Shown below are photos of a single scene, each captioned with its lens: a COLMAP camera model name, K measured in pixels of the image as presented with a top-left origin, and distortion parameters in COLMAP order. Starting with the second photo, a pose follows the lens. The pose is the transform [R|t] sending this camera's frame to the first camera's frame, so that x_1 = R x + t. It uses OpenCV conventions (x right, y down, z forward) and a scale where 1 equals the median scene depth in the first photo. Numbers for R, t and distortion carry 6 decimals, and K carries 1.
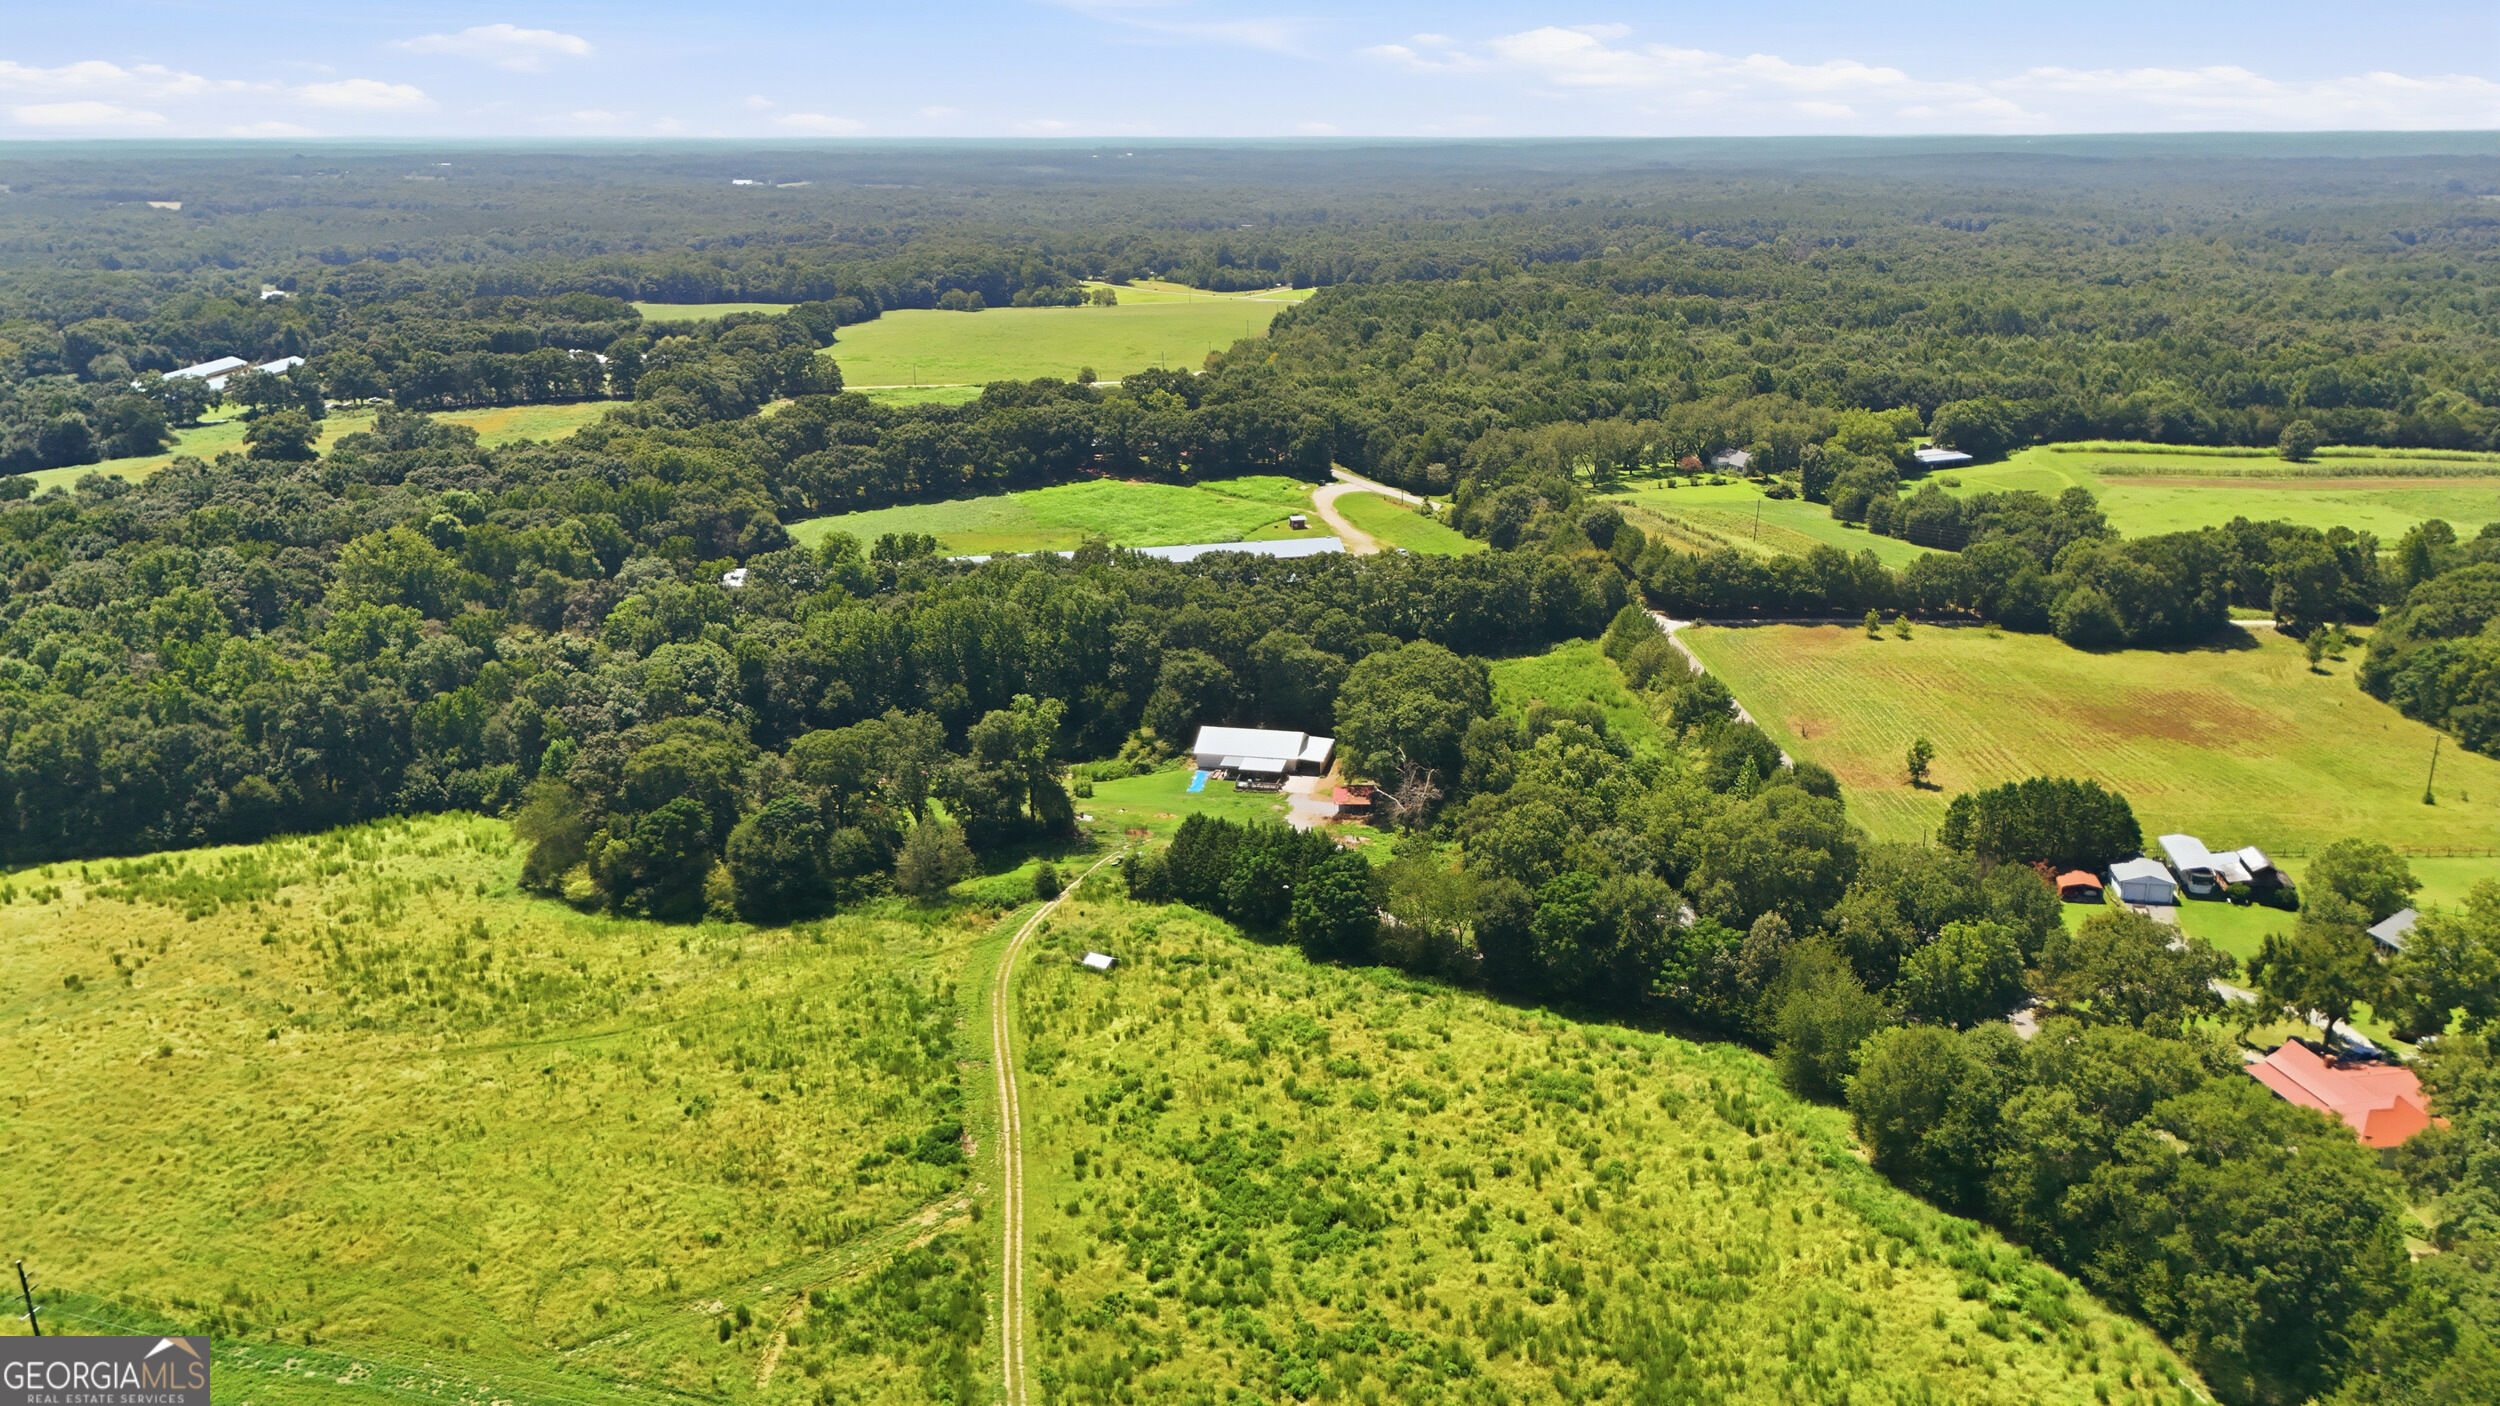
lens RADIAL K [[1745.2, 0, 1250.0], [0, 1745.2, 703.0], [0, 0, 1]] dist [0.052900, -0.040036]
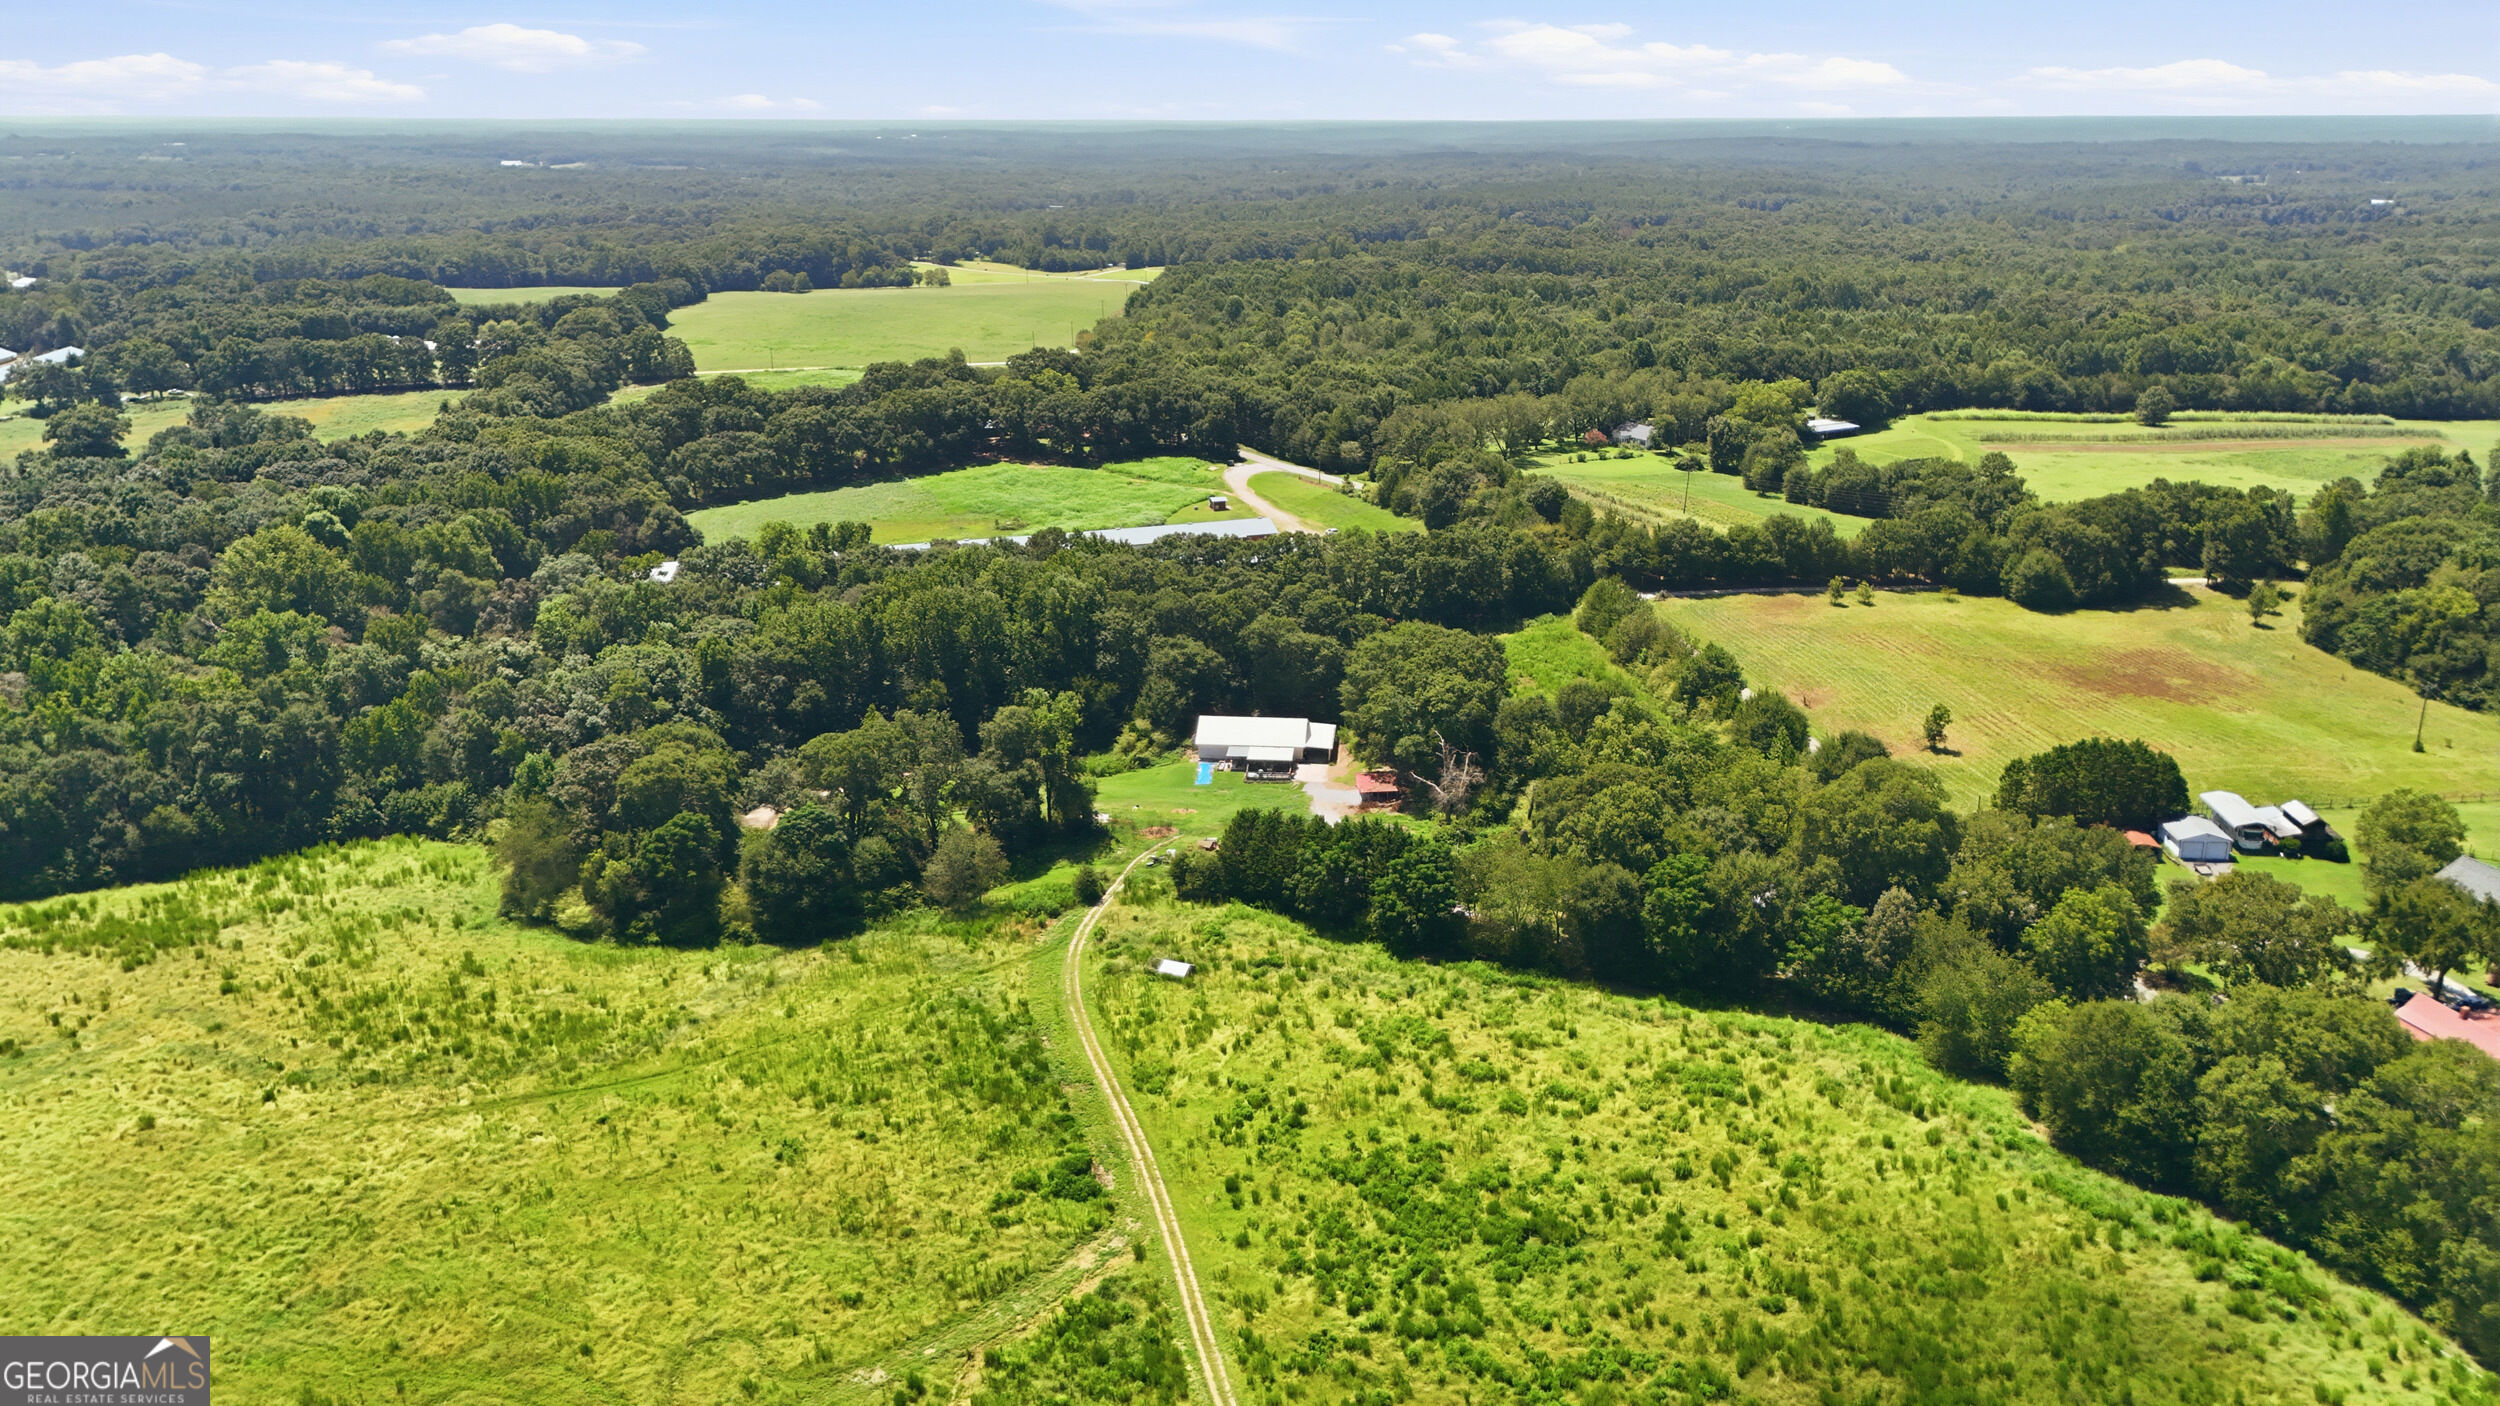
lens RADIAL K [[1745.2, 0, 1250.0], [0, 1745.2, 703.0], [0, 0, 1]] dist [0.052900, -0.040036]
pose [[0.993998, -0.032267, 0.104534, -0.125792], [0.031283, 0.999450, 0.011041, -0.004271], [-0.104833, -0.007704, 0.994460, 0.053409]]
